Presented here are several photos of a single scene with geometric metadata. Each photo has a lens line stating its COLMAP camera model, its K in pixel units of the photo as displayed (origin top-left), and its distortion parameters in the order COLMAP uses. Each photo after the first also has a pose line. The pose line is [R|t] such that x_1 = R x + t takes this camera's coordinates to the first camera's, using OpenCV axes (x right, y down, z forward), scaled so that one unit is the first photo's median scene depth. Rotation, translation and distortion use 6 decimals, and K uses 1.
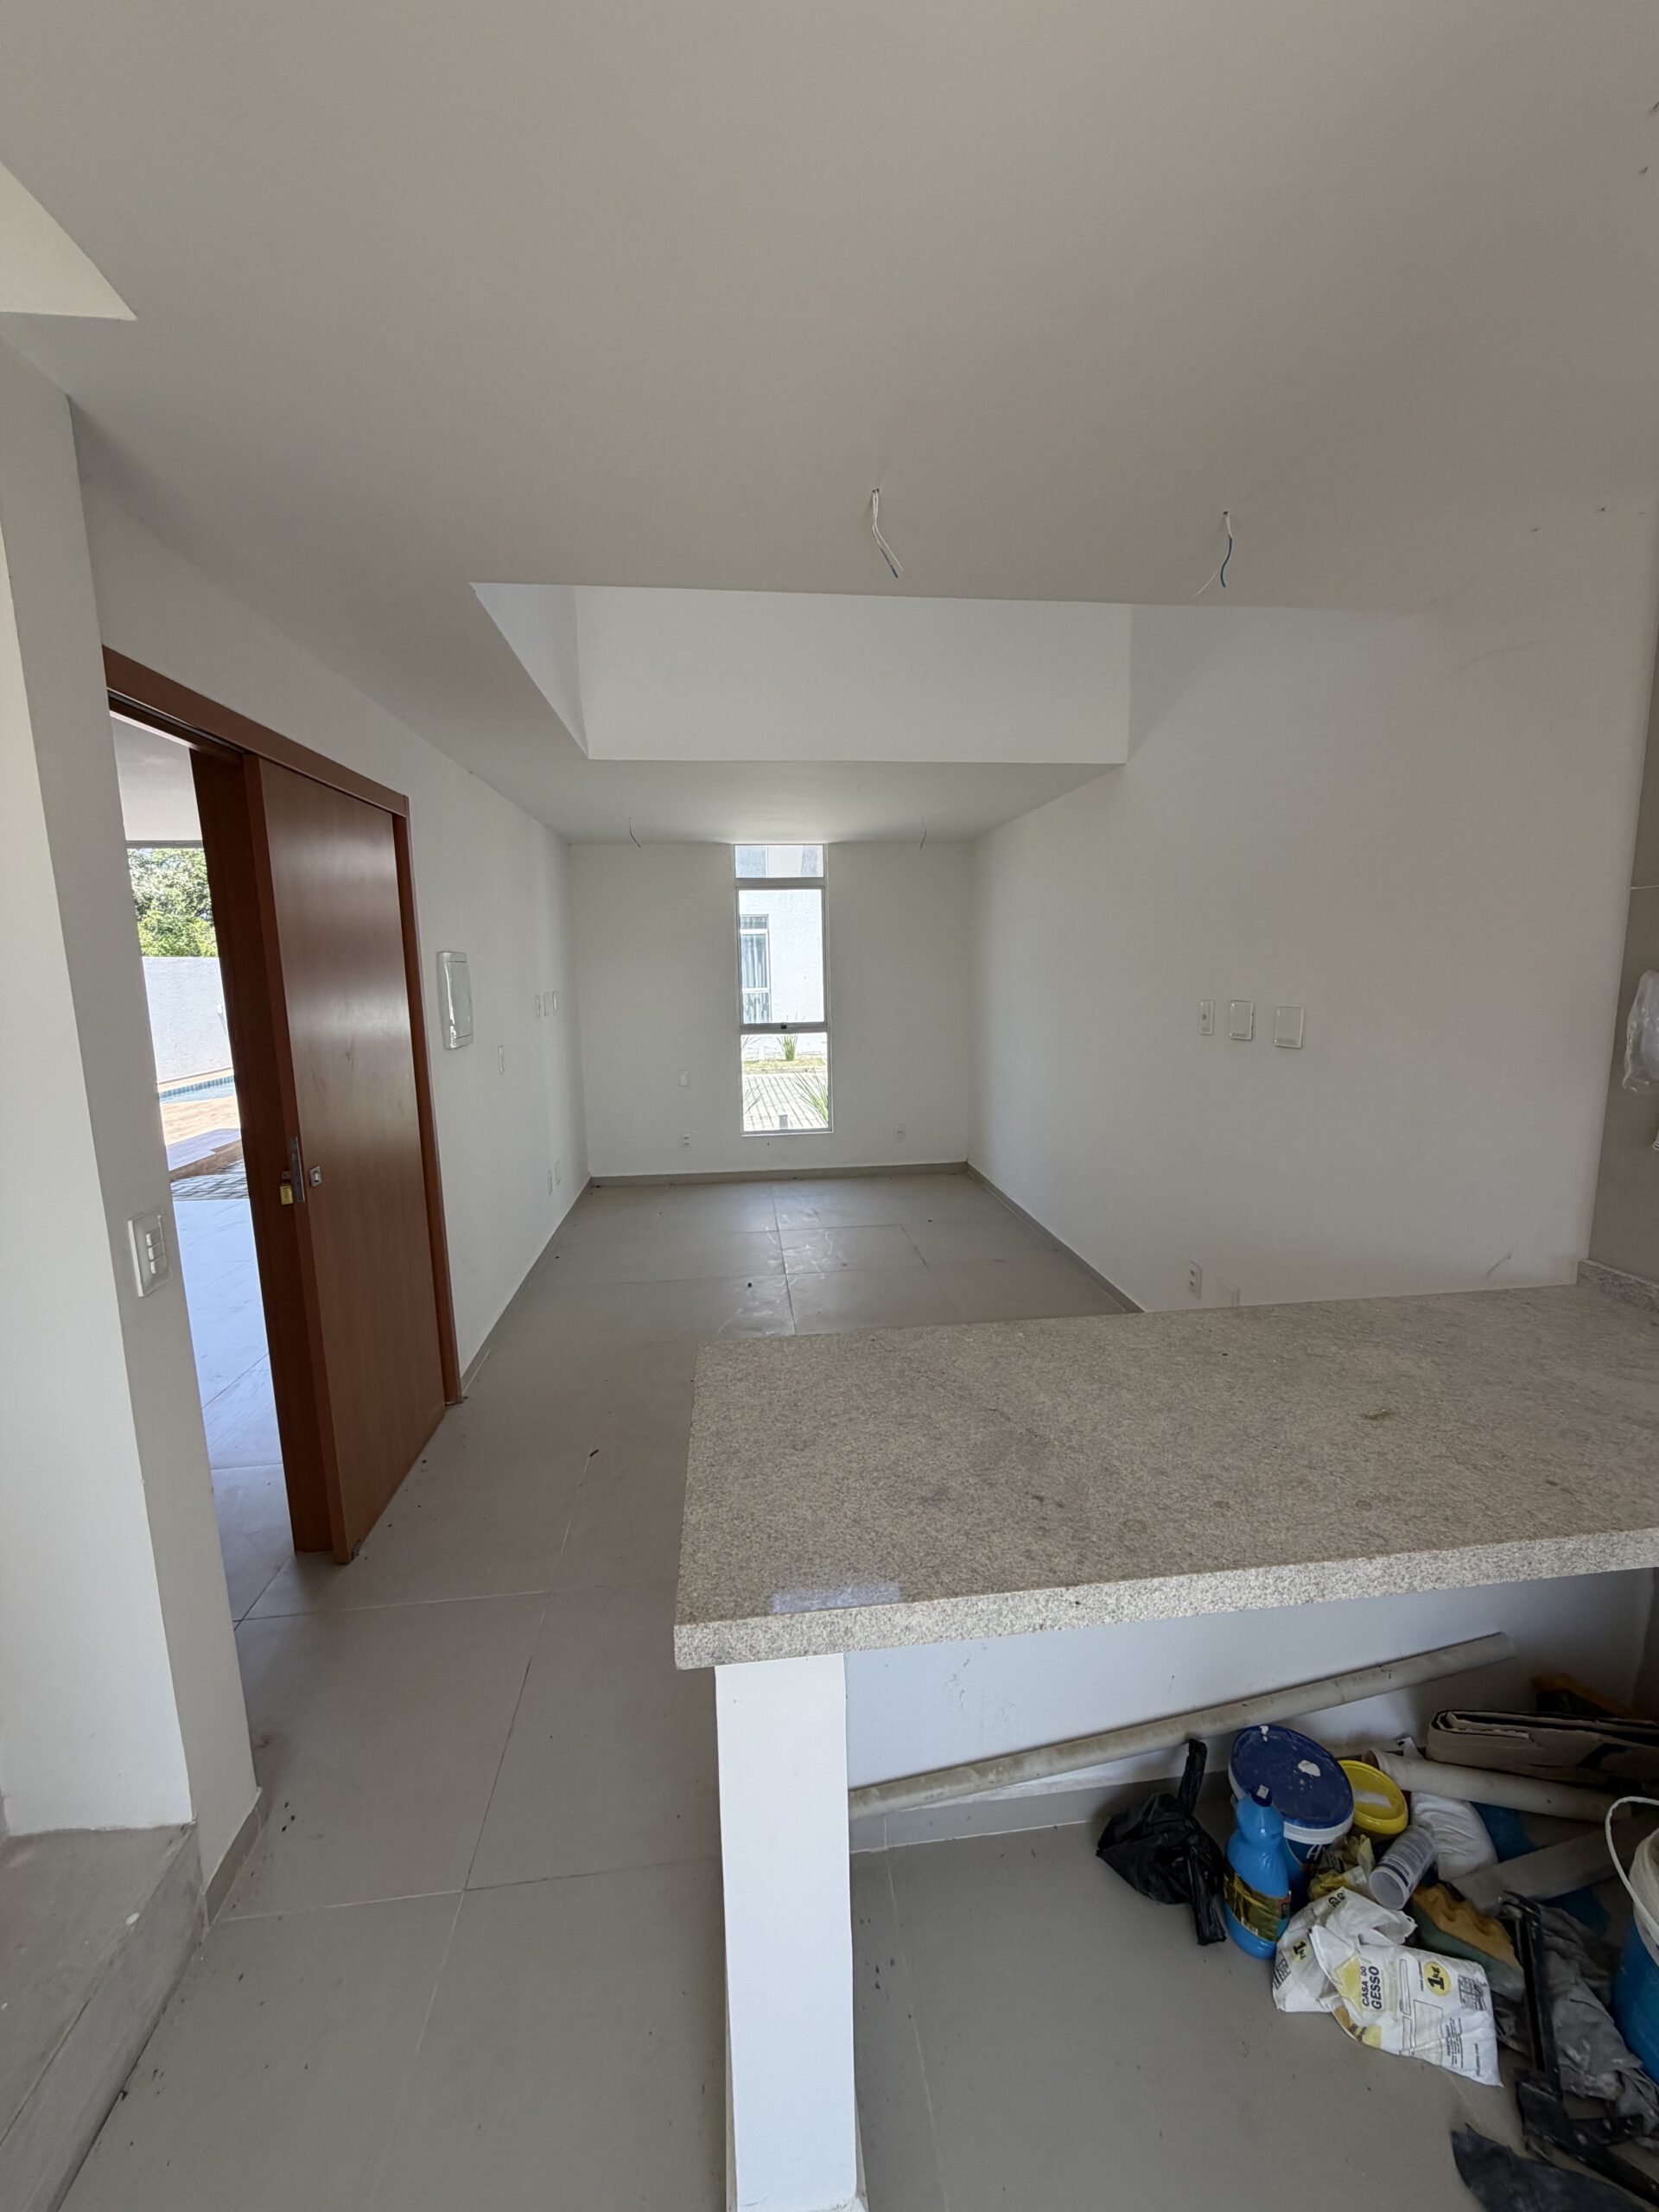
lens RADIAL K [[883.2, 0, 835.3], [0, 883.2, 1097.9], [0, 0, 1]] dist [-0.001039, 0.000831]
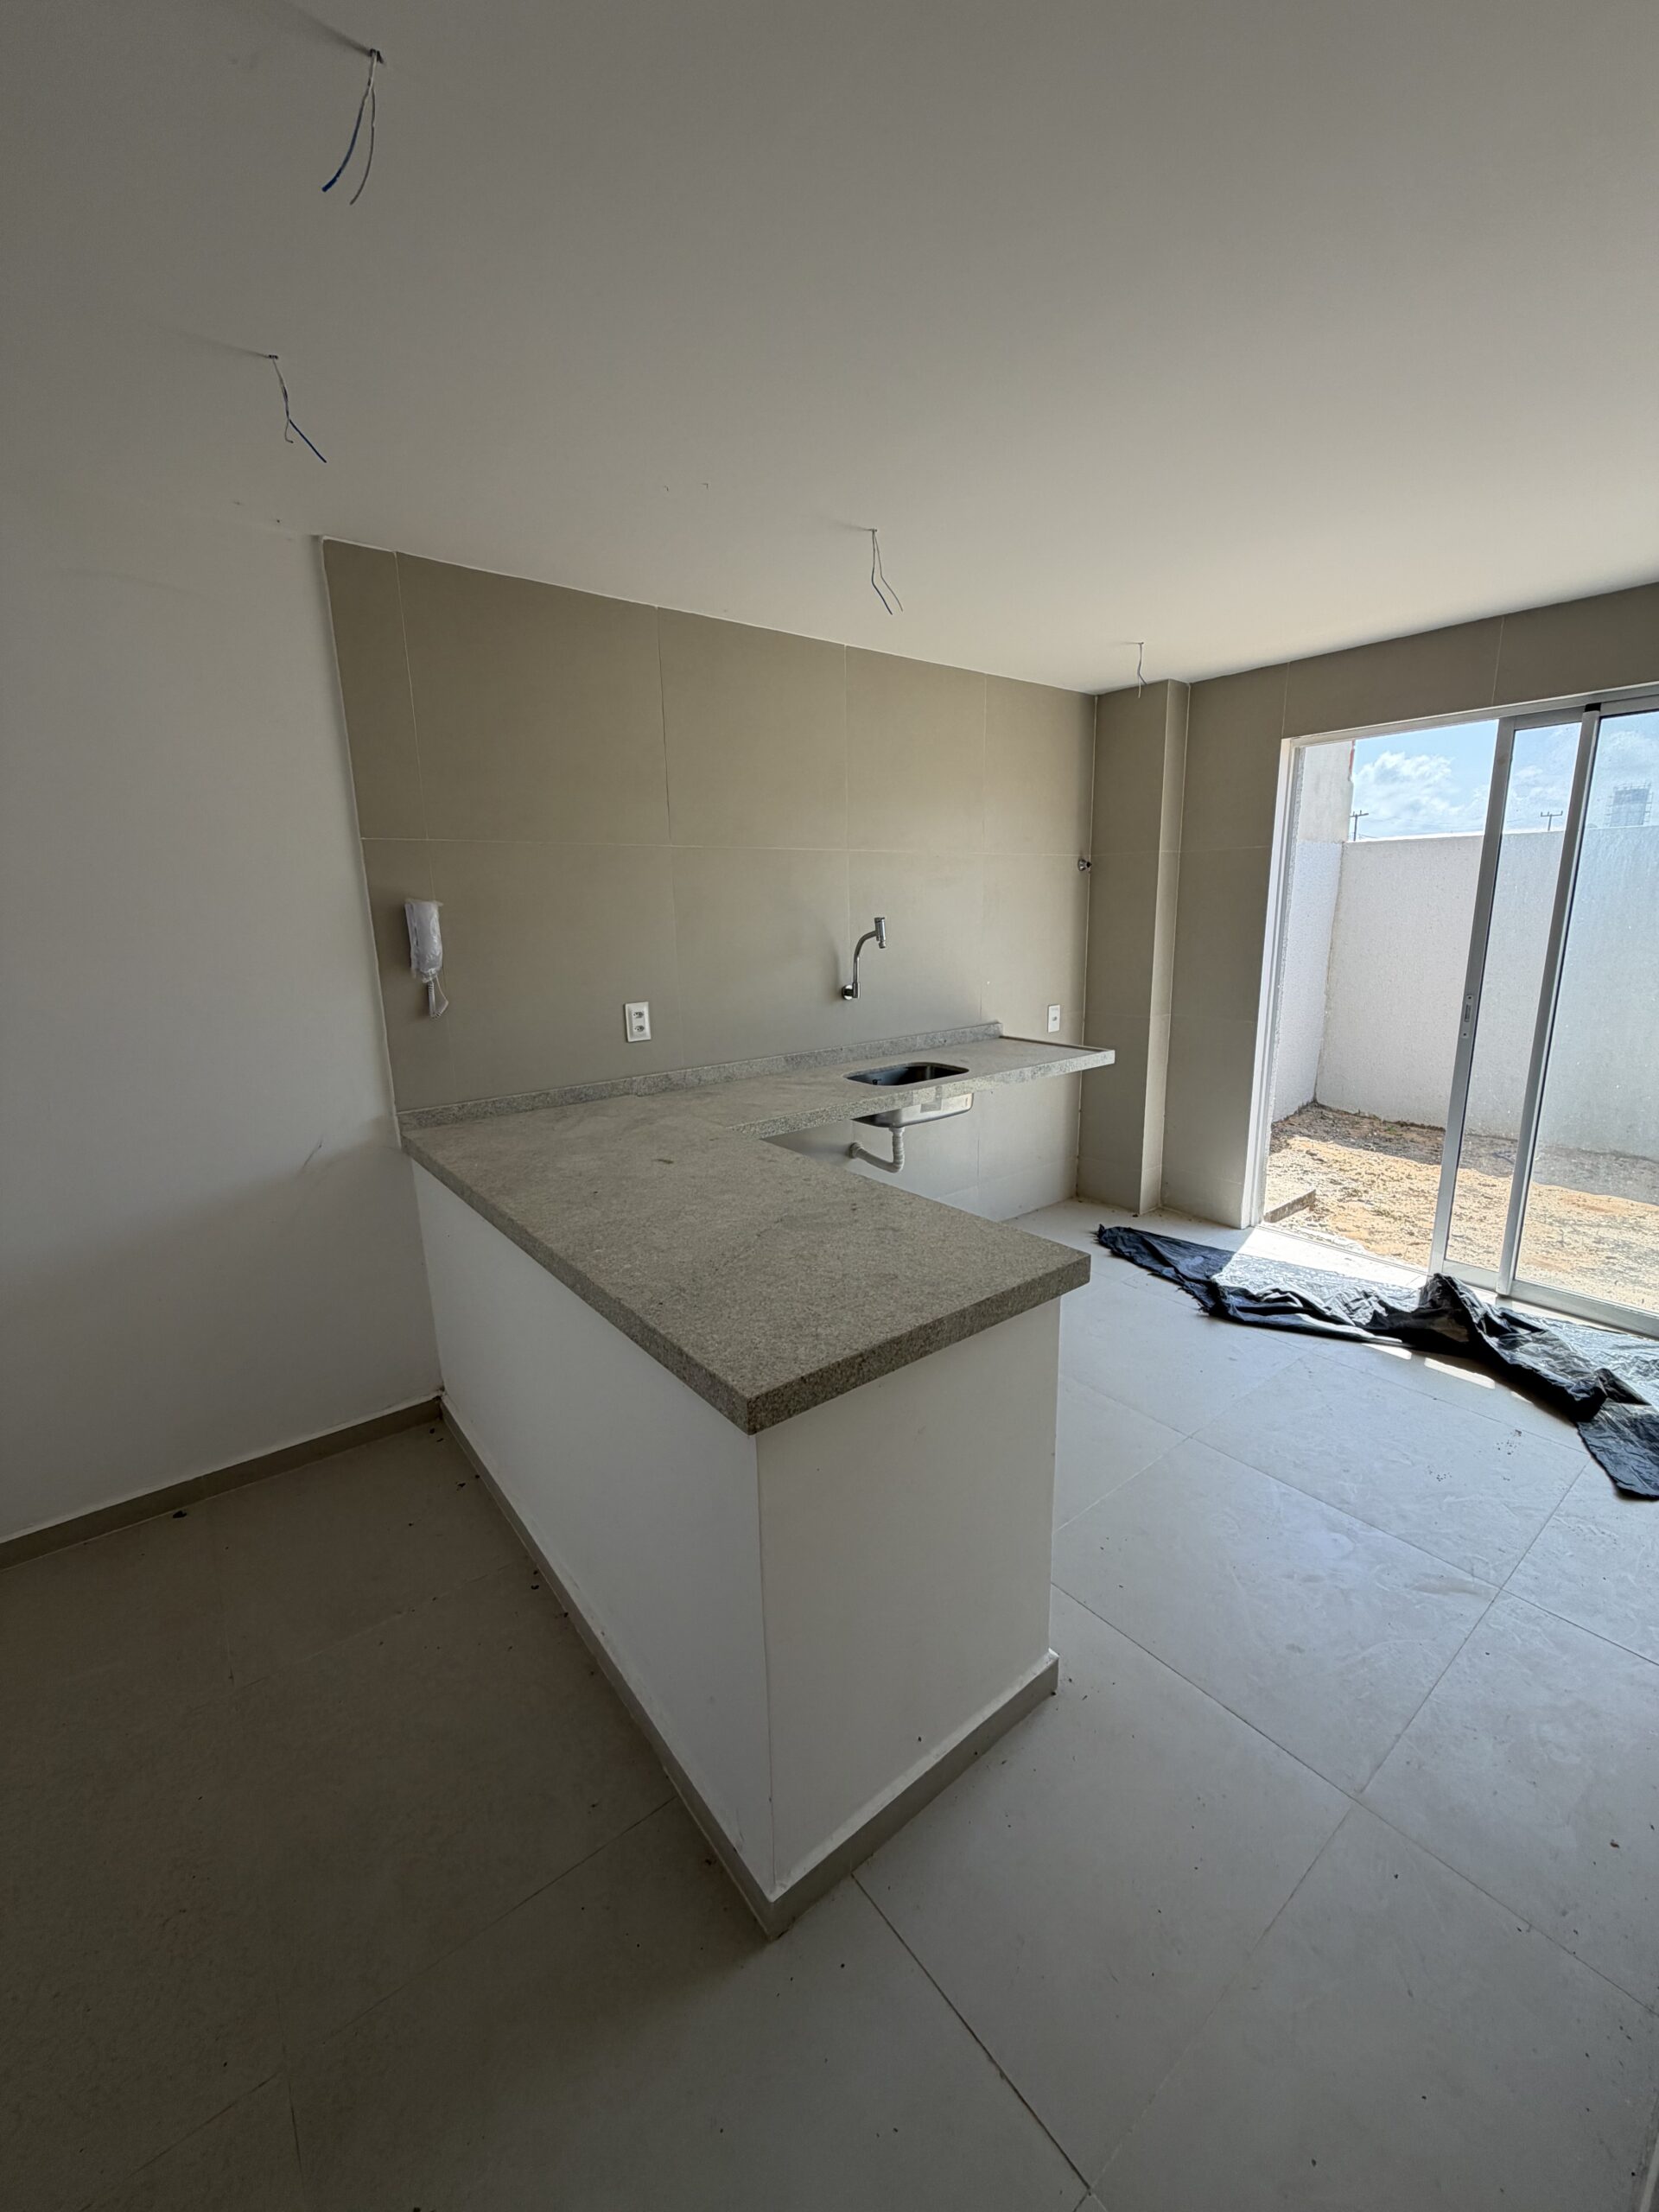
lens RADIAL K [[883.2, 0, 835.3], [0, 883.2, 1097.9], [0, 0, 1]] dist [-0.001039, 0.000831]
pose [[-0.526048, -0.156762, 0.835882, -0.837652], [0.159438, 0.947260, 0.277989, -0.144370], [-0.835376, 0.279507, -0.473310, 1.385302]]
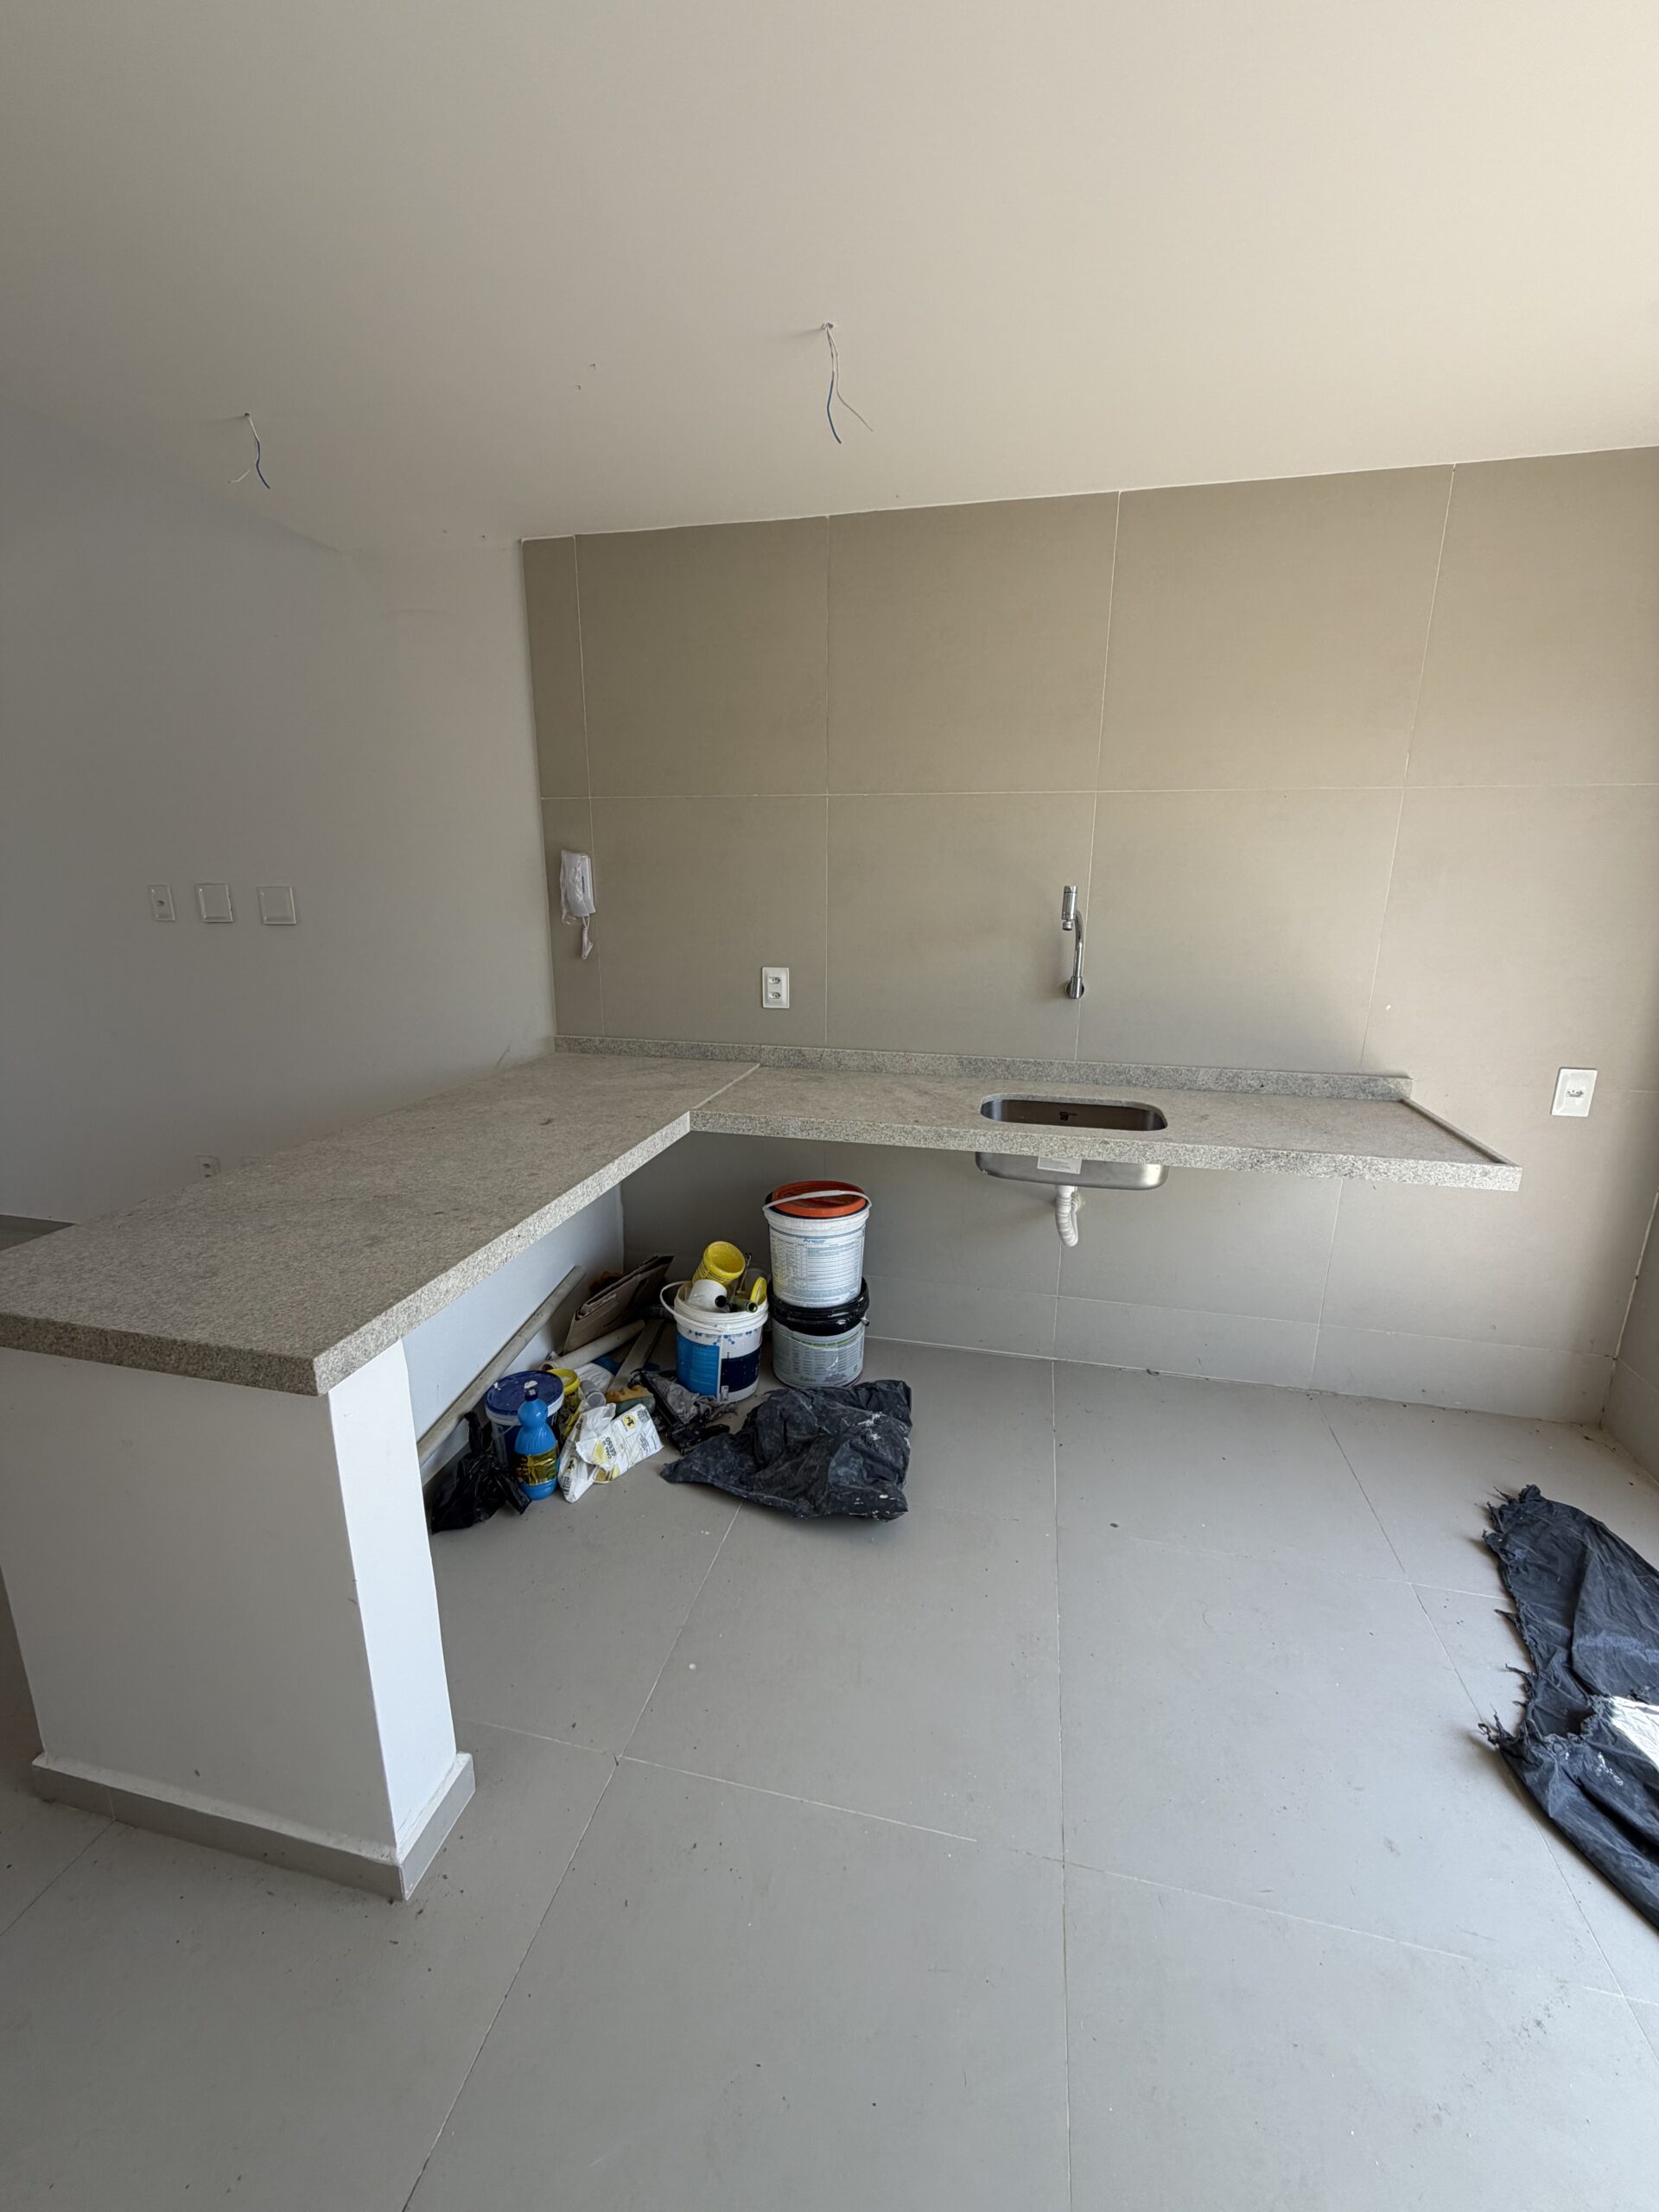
lens RADIAL K [[883.2, 0, 835.3], [0, 883.2, 1097.9], [0, 0, 1]] dist [-0.001039, 0.000831]
pose [[0.332520, -0.211212, 0.919141, -0.623142], [0.131104, 0.975489, 0.176731, 0.098225], [-0.933939, 0.061737, 0.352061, -0.043673]]
